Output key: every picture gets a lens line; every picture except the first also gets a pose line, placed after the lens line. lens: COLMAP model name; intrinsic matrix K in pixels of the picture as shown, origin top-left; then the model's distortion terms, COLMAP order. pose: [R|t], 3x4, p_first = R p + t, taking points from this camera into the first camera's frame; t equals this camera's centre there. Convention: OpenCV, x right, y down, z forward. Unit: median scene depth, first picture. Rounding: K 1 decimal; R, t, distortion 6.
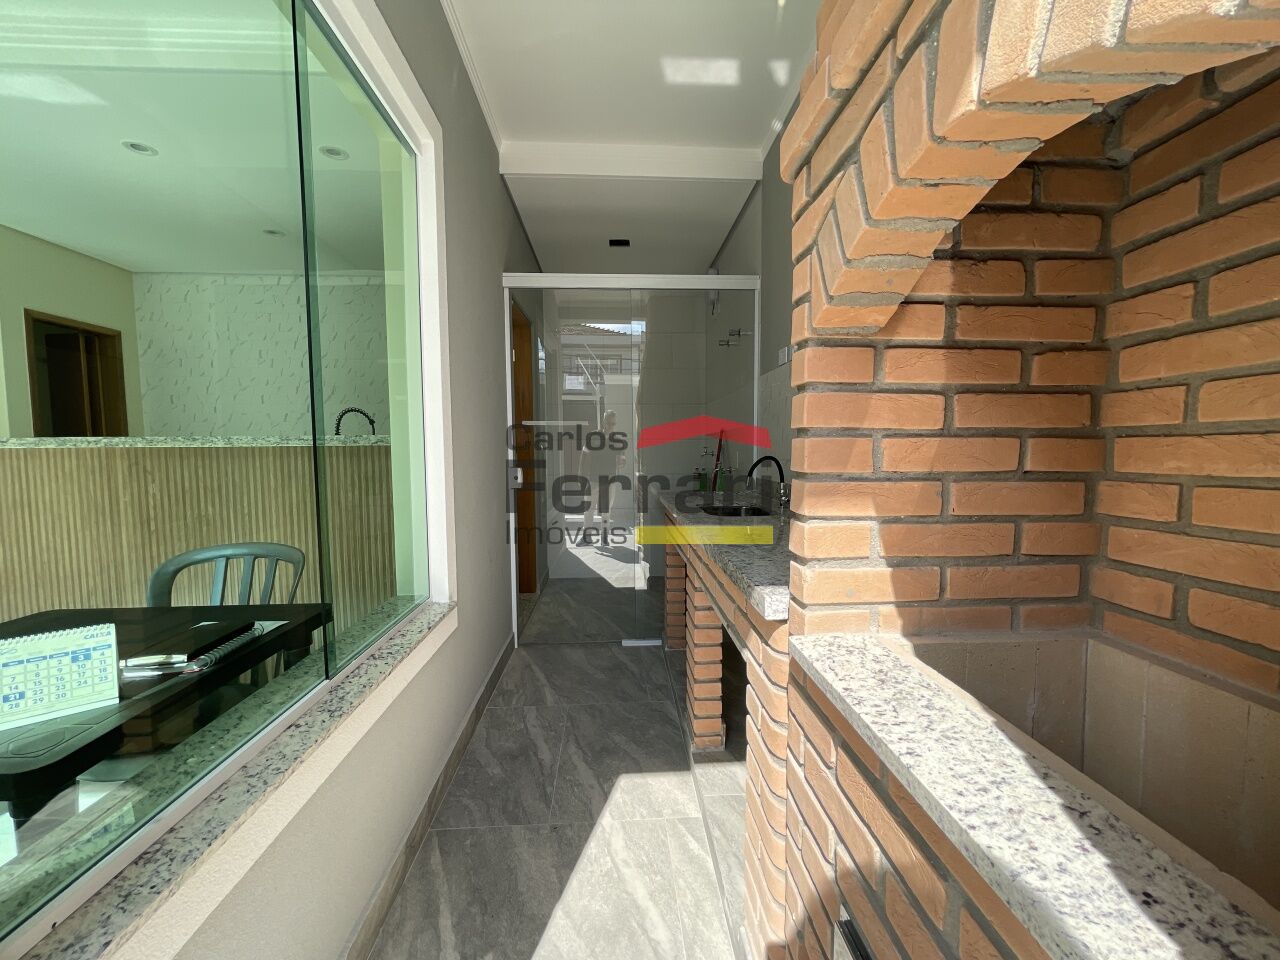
lens RADIAL K [[518.1, 0, 640.1], [0, 518.1, 482.0], [0, 0, 1]] dist [-0.006218, 0.001279]
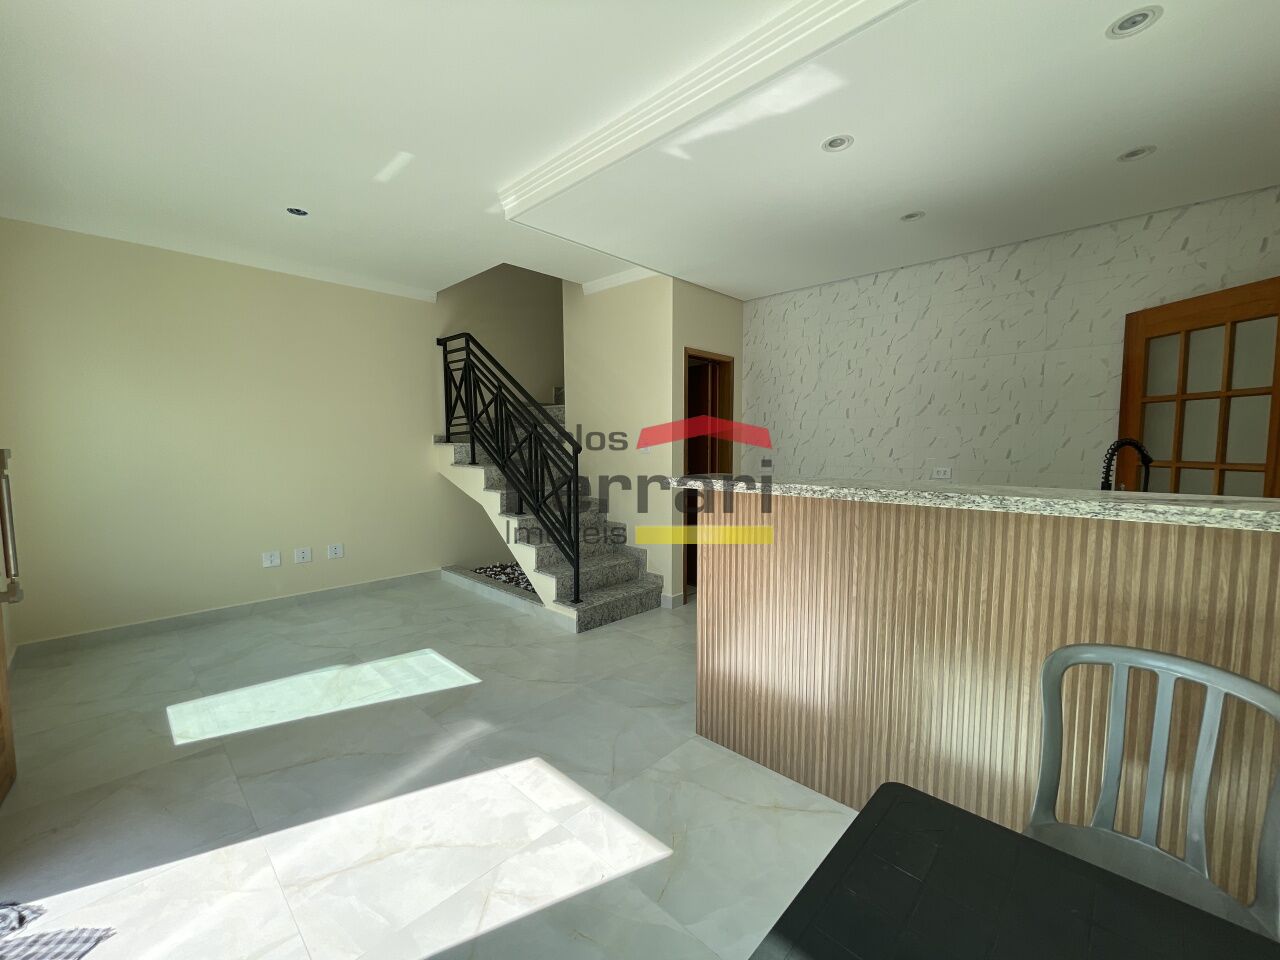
lens RADIAL K [[519.4, 0, 640.0], [0, 519.4, 480.0], [0, 0, 1]] dist [-0.001572, 0.001097]
pose [[0.677032, 0.057911, -0.733671, -1.204646], [-0.052624, 0.998157, 0.030226, -0.202679], [0.734069, 0.018145, 0.678832, 0.394386]]
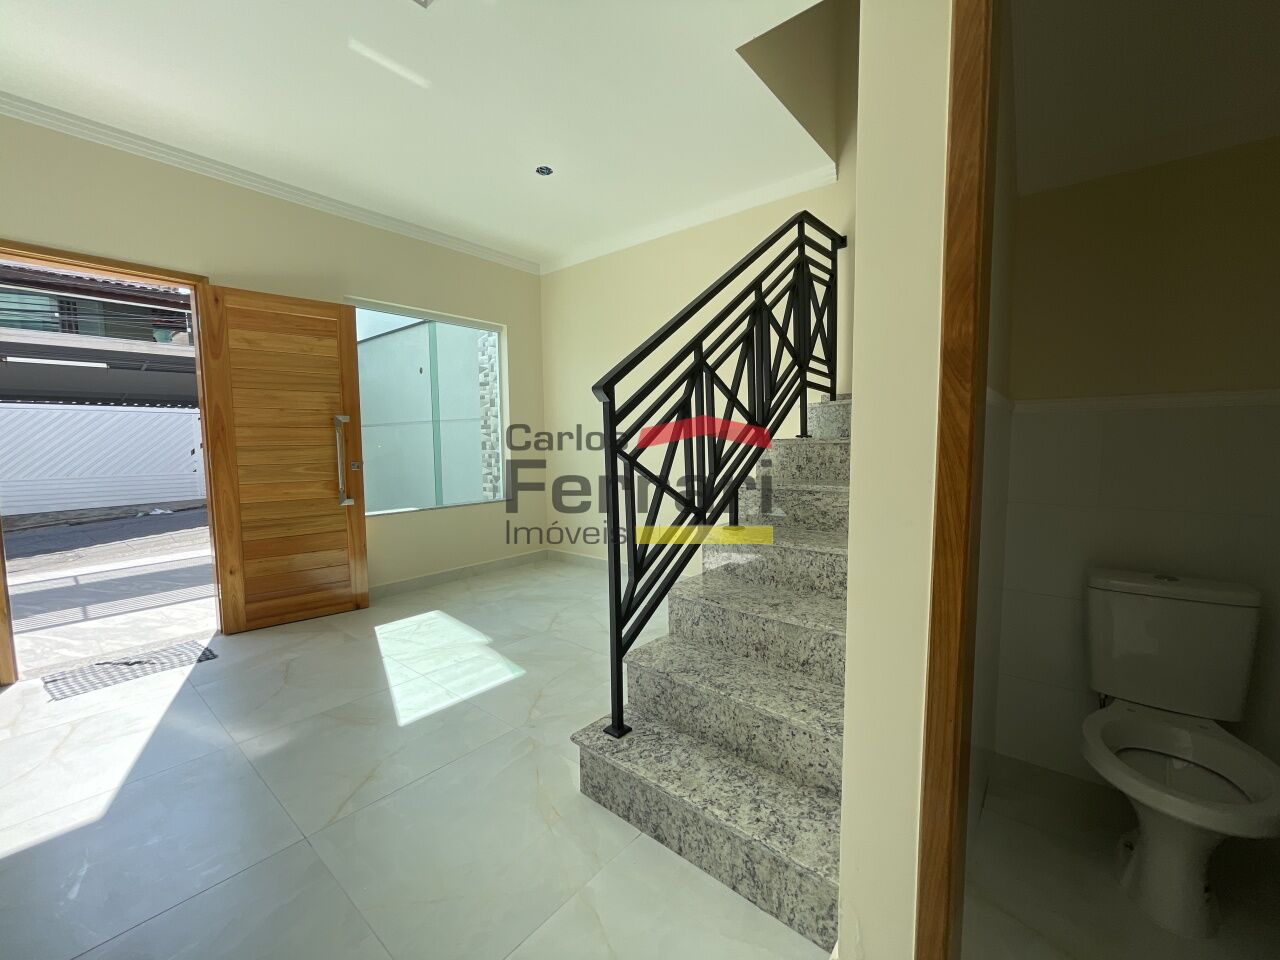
lens RADIAL K [[518.1, 0, 640.1], [0, 518.1, 482.0], [0, 0, 1]] dist [-0.006218, 0.001279]
pose [[-0.681874, 0.069459, -0.728165, -2.959413], [-0.038237, 0.990735, 0.130312, -0.218260], [0.730470, 0.116699, -0.672900, 3.502175]]
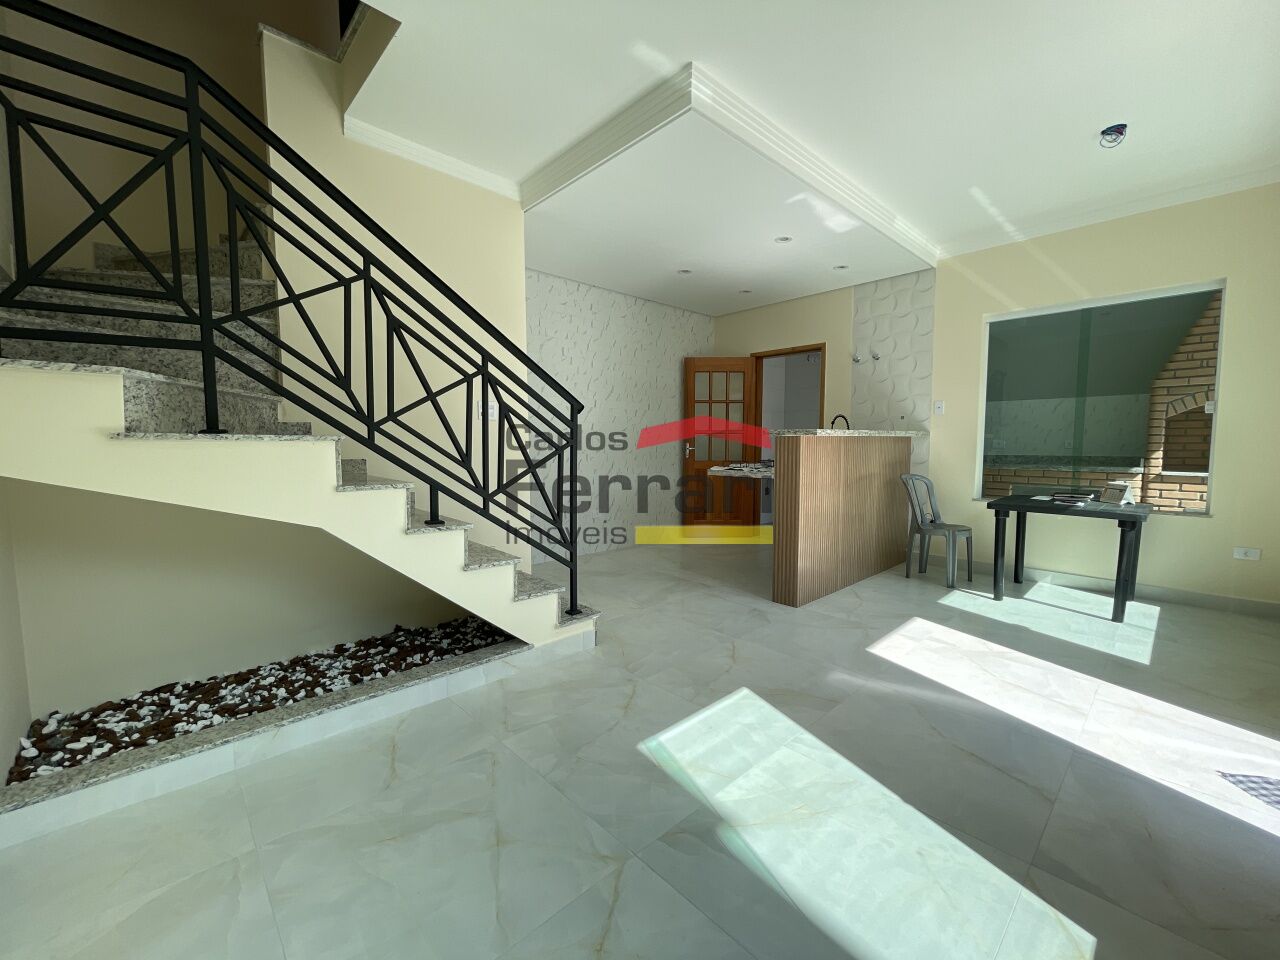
lens RADIAL K [[518.1, 0, 640.1], [0, 518.1, 482.0], [0, 0, 1]] dist [-0.006218, 0.001279]
pose [[0.767041, -0.045387, 0.639991, -5.406298], [0.040672, 0.998928, 0.022097, 0.041880], [-0.640308, 0.009080, 0.768065, 0.241671]]
